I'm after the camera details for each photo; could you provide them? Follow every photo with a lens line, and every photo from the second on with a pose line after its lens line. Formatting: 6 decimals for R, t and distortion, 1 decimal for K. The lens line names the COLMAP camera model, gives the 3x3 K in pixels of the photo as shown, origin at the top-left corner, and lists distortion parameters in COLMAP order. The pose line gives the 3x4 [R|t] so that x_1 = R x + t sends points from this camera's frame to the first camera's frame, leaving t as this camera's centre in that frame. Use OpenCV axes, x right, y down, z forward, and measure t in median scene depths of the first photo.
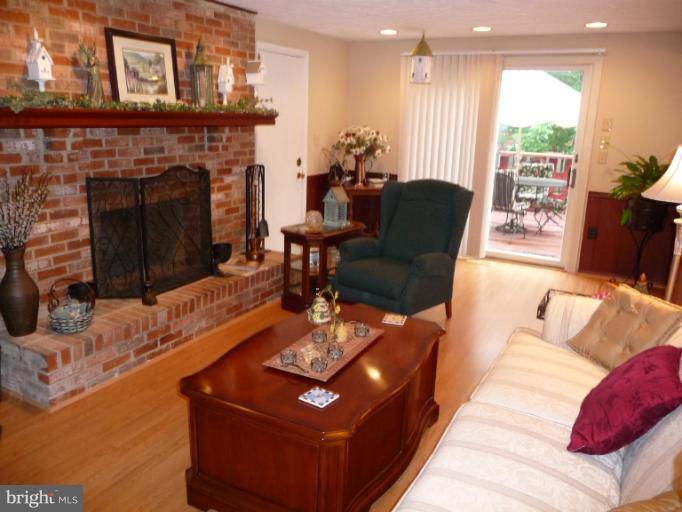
lens RADIAL K [[565.2, 0, 338.5], [0, 565.2, 259.0], [0, 0, 1]] dist [-0.027211, 0.025270]
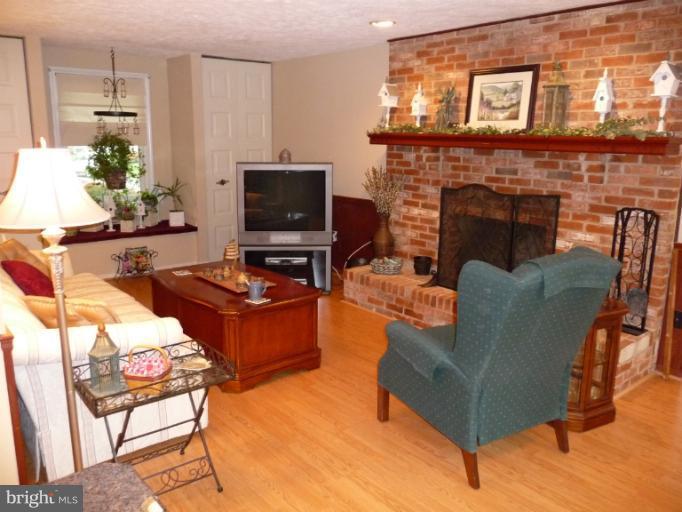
lens RADIAL K [[565.2, 0, 338.8], [0, 565.2, 254.0], [0, 0, 1]] dist [-0.027211, 0.025270]
pose [[-0.381026, 0.159612, -0.910683, 0.848864], [-0.254263, 0.928917, 0.269190, -0.268560], [0.888915, 0.334121, -0.313358, 1.166101]]
